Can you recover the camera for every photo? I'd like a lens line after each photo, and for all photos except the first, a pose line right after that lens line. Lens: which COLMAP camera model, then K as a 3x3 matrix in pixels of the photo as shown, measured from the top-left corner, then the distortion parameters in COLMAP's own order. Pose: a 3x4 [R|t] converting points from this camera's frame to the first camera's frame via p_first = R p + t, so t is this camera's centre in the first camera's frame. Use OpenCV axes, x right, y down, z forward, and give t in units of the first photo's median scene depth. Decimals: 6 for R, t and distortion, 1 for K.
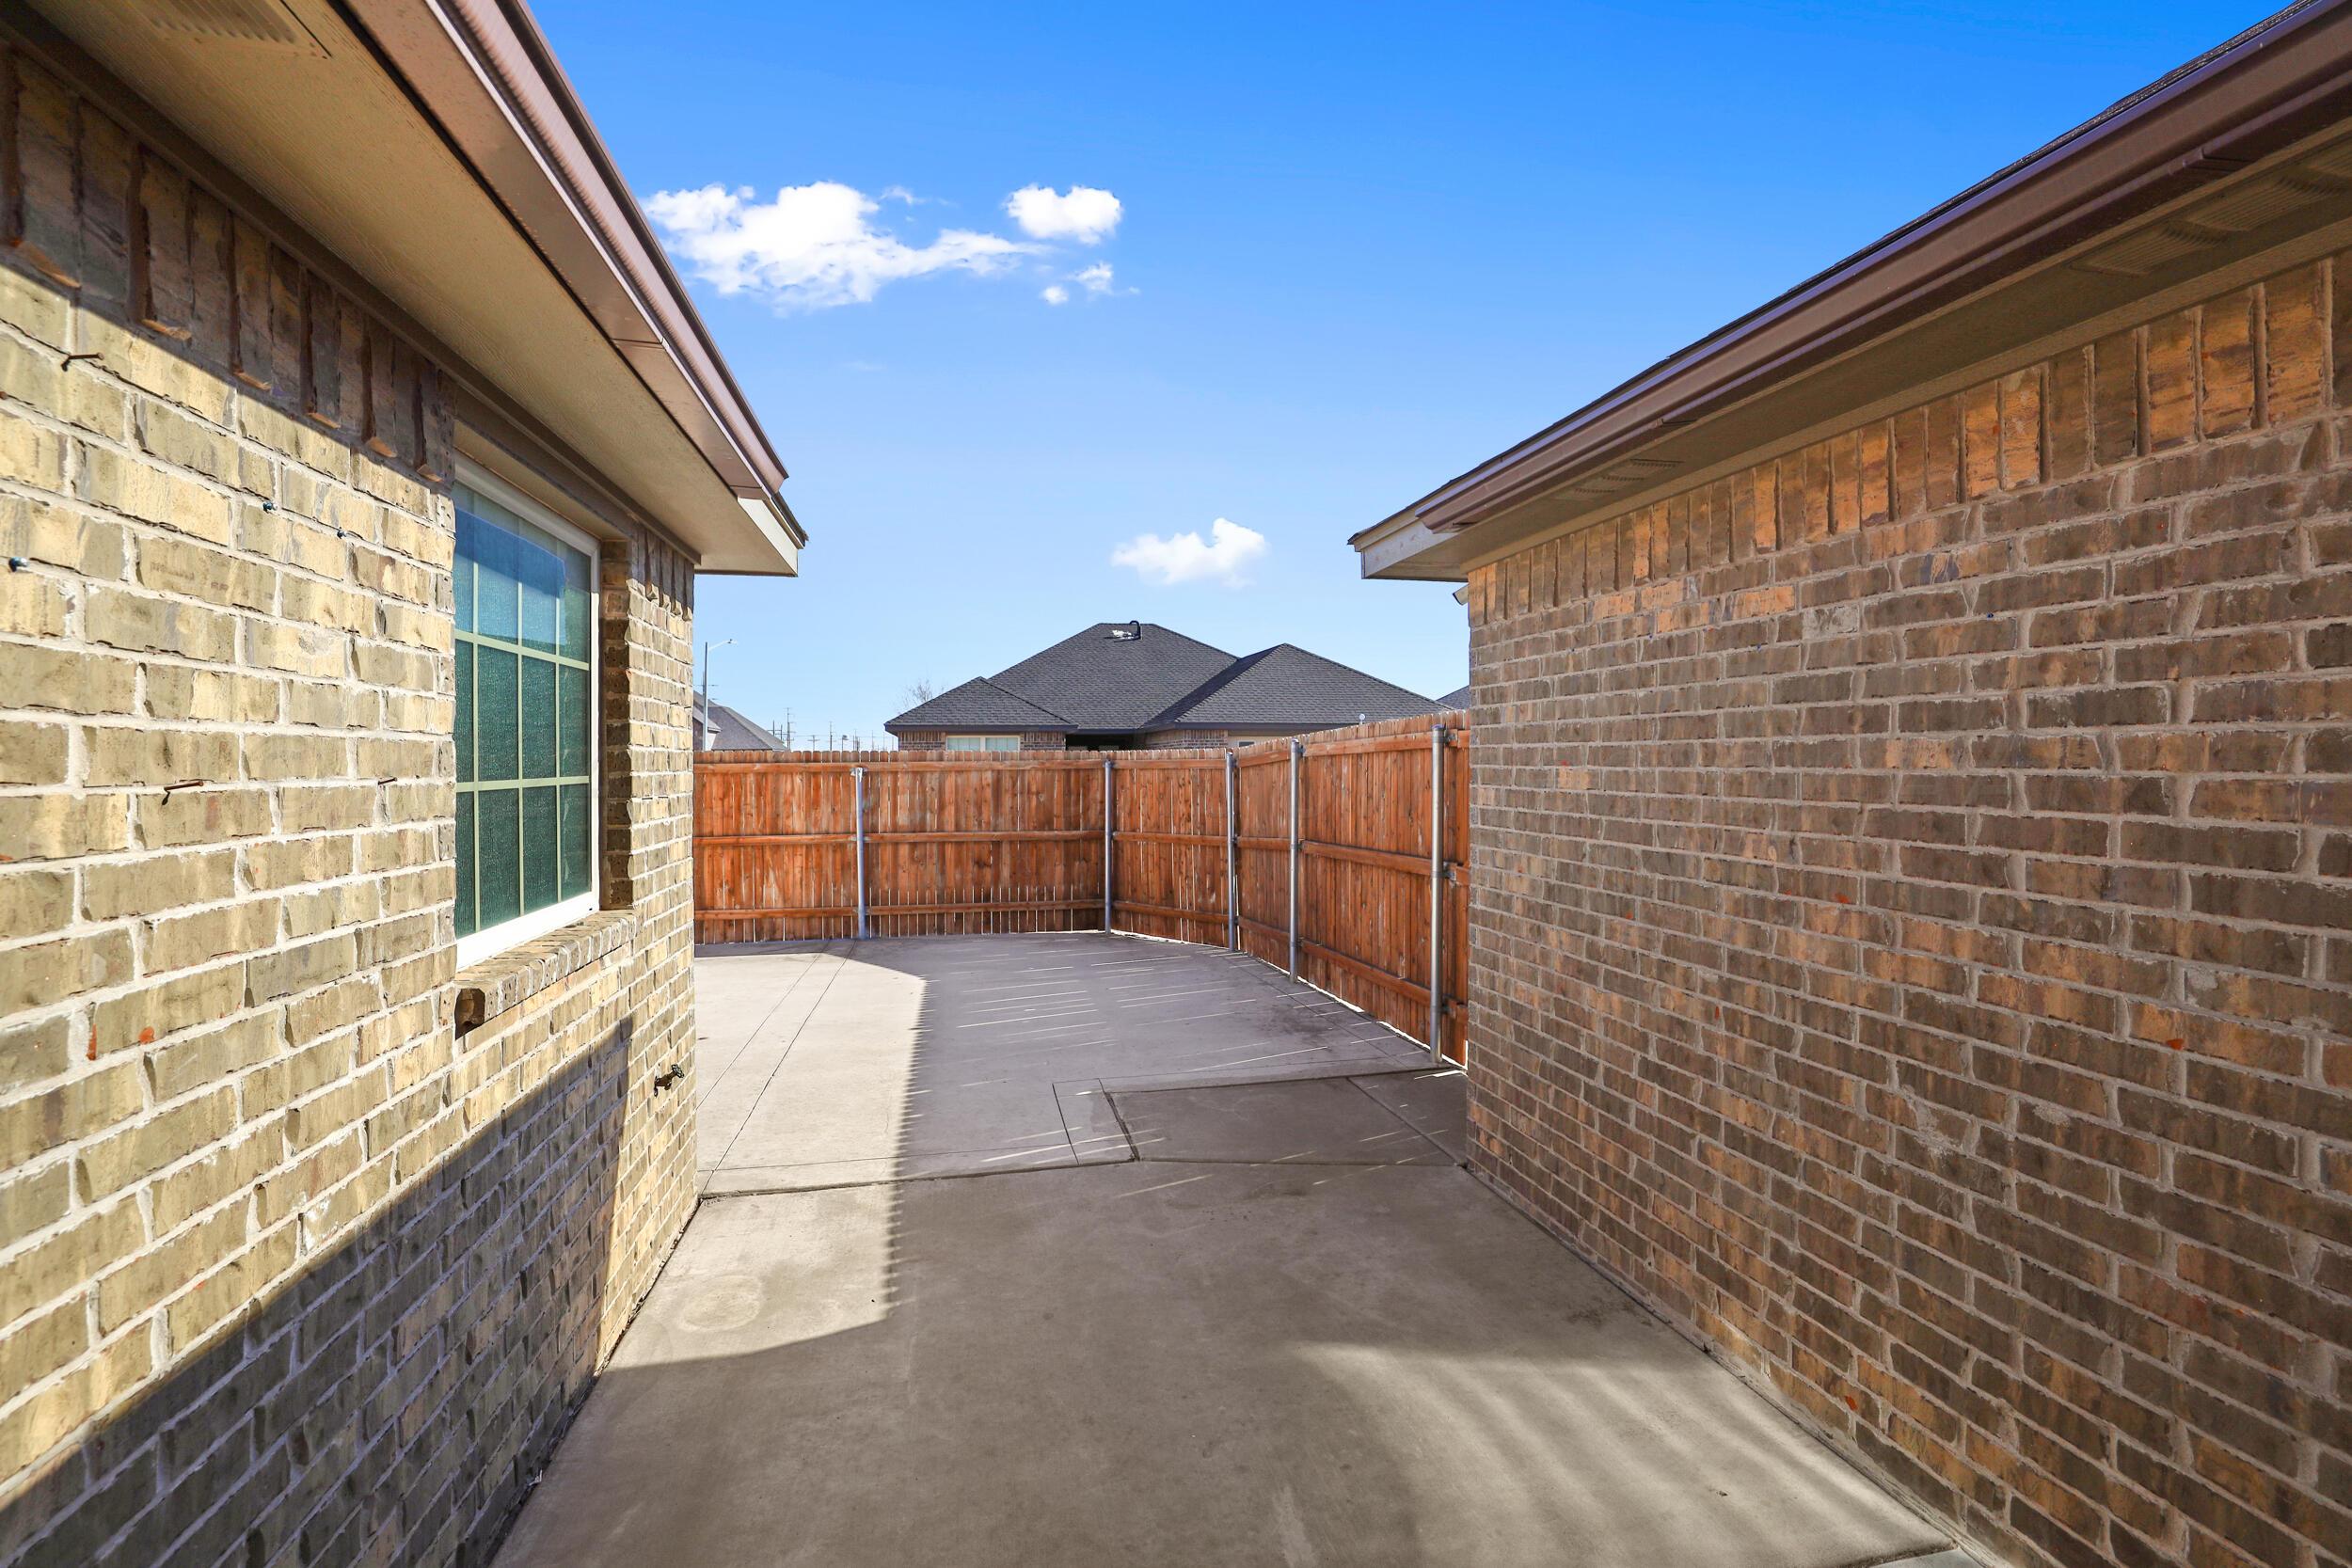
lens RADIAL K [[1056.1, 0, 1172.3], [0, 1056.1, 774.2], [0, 0, 1]] dist [-0.002455, -0.000049]
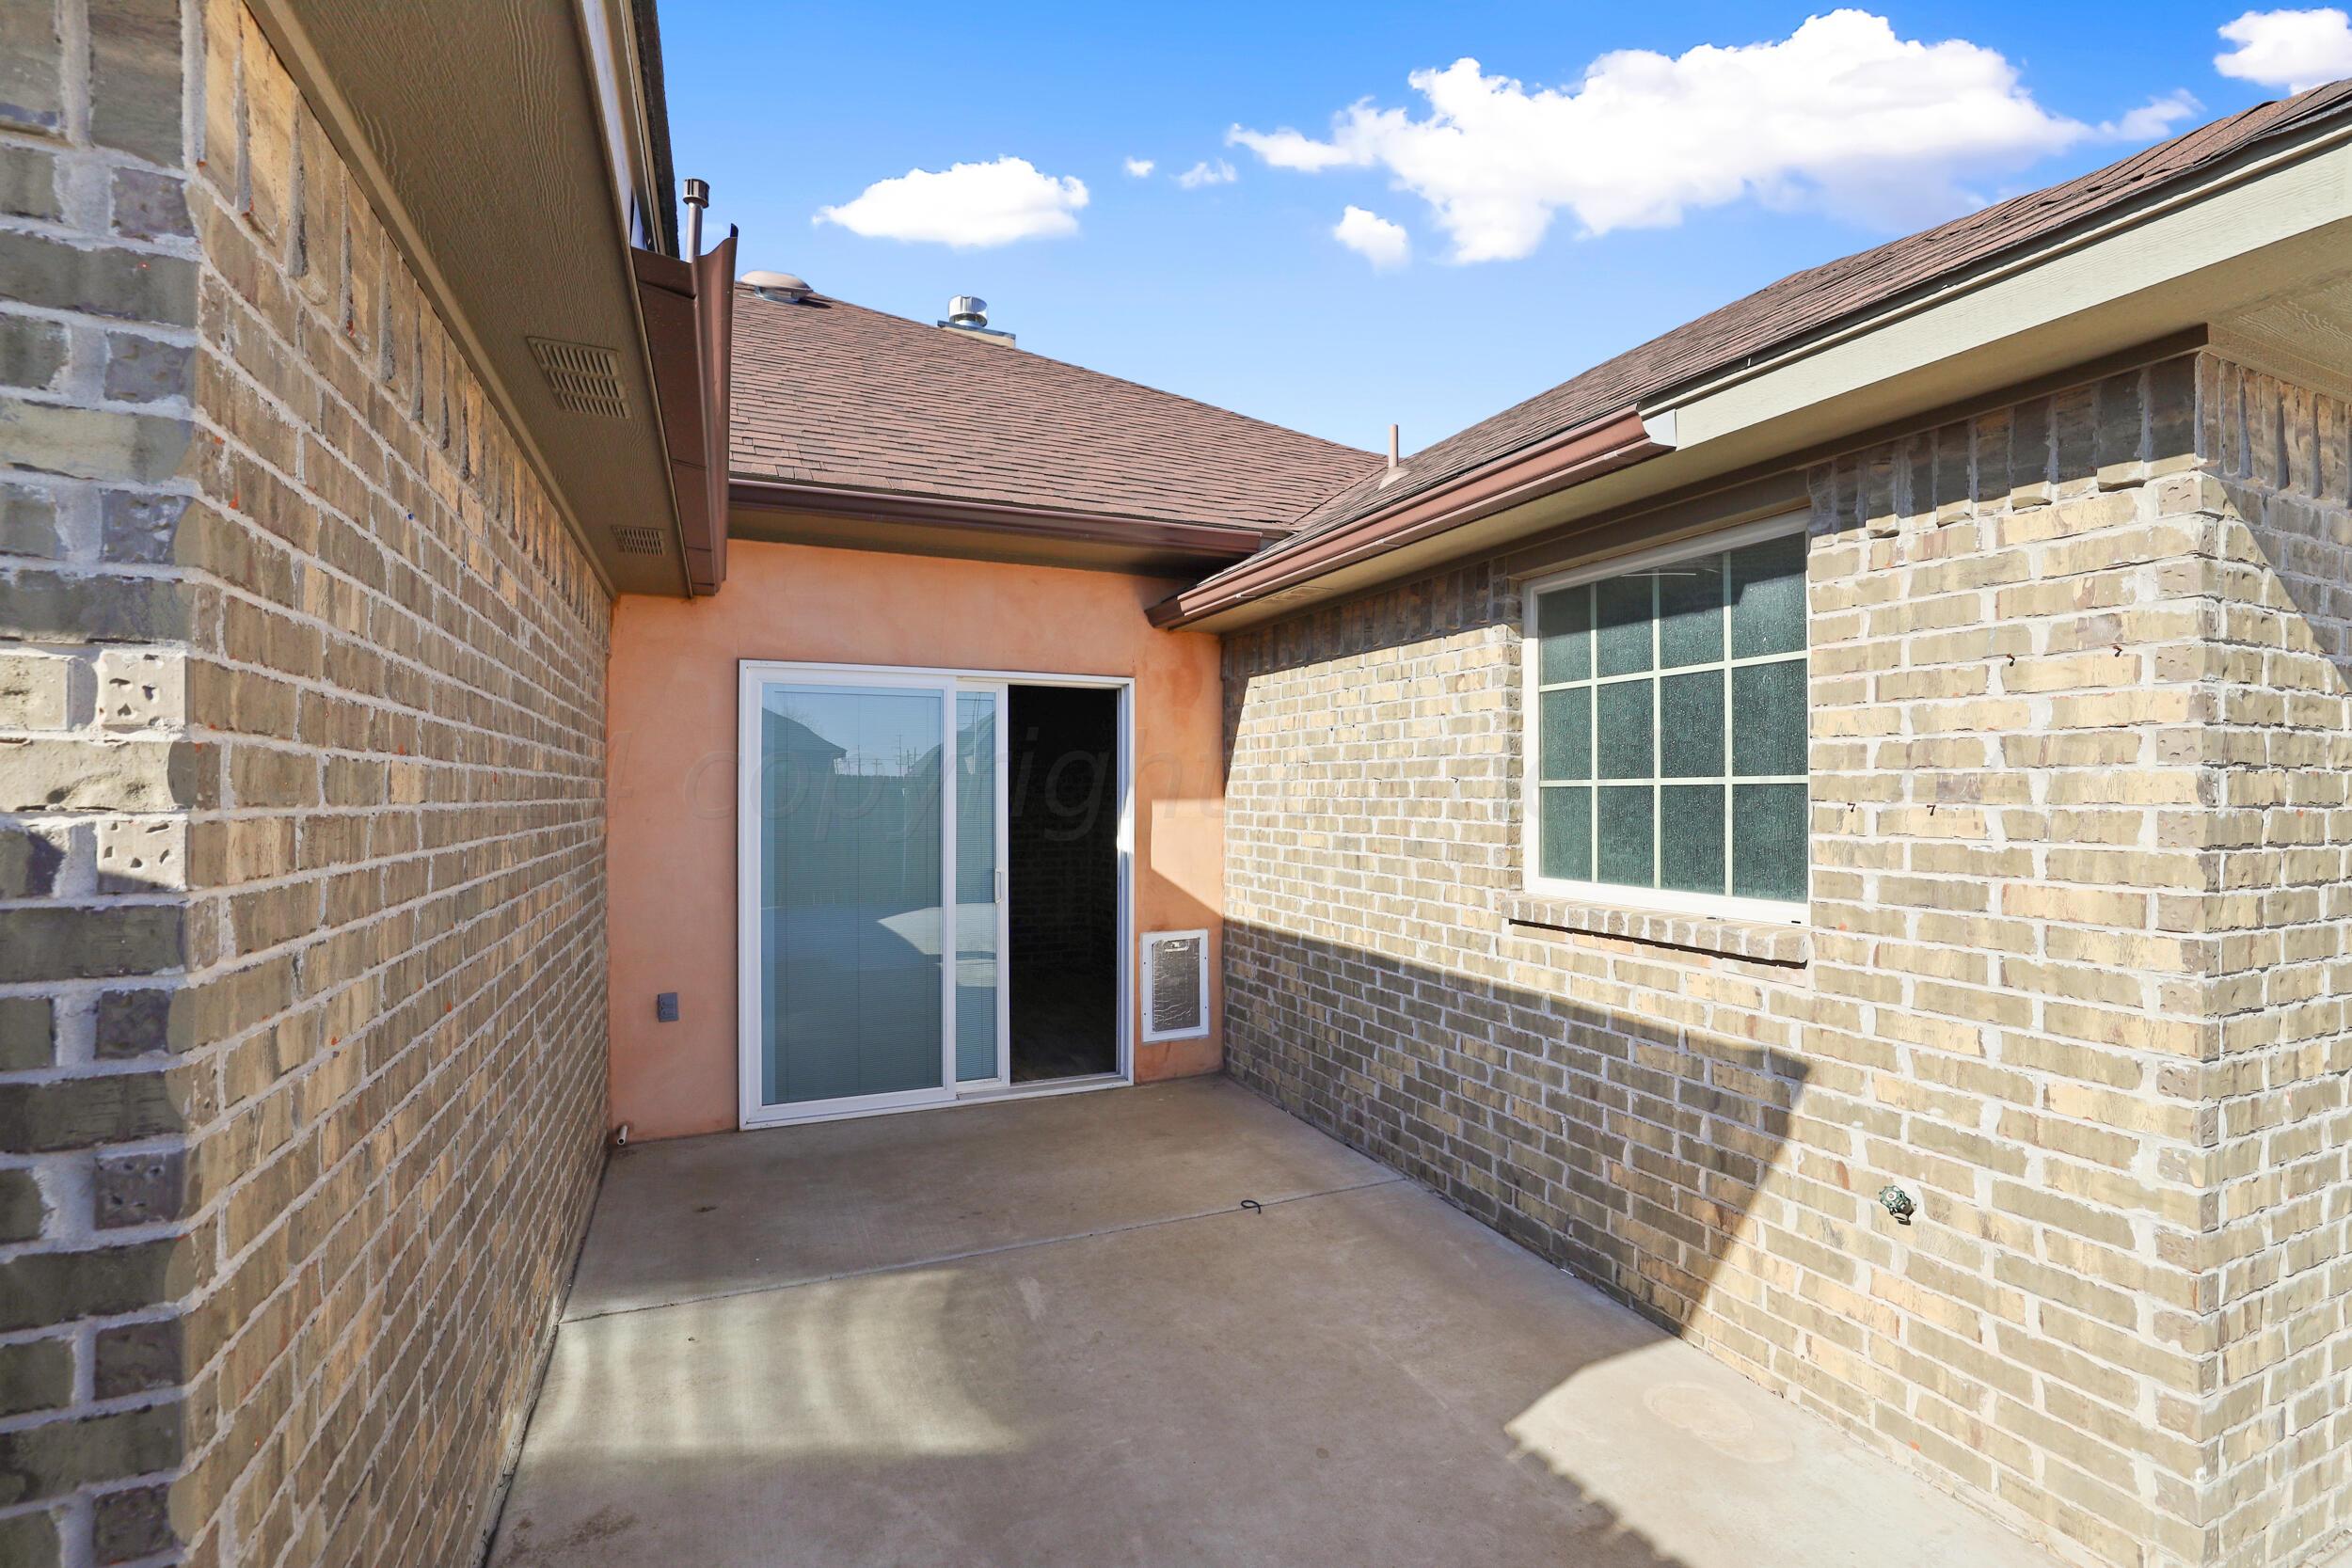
lens RADIAL K [[1056.1, 0, 1172.3], [0, 1056.1, 774.2], [0, 0, 1]] dist [-0.002455, -0.000049]
pose [[-0.980757, 0.000256, -0.195233, 0.180085], [0.001069, 0.999991, -0.004057, 0.004358], [0.195231, -0.004187, -0.980748, 2.130296]]
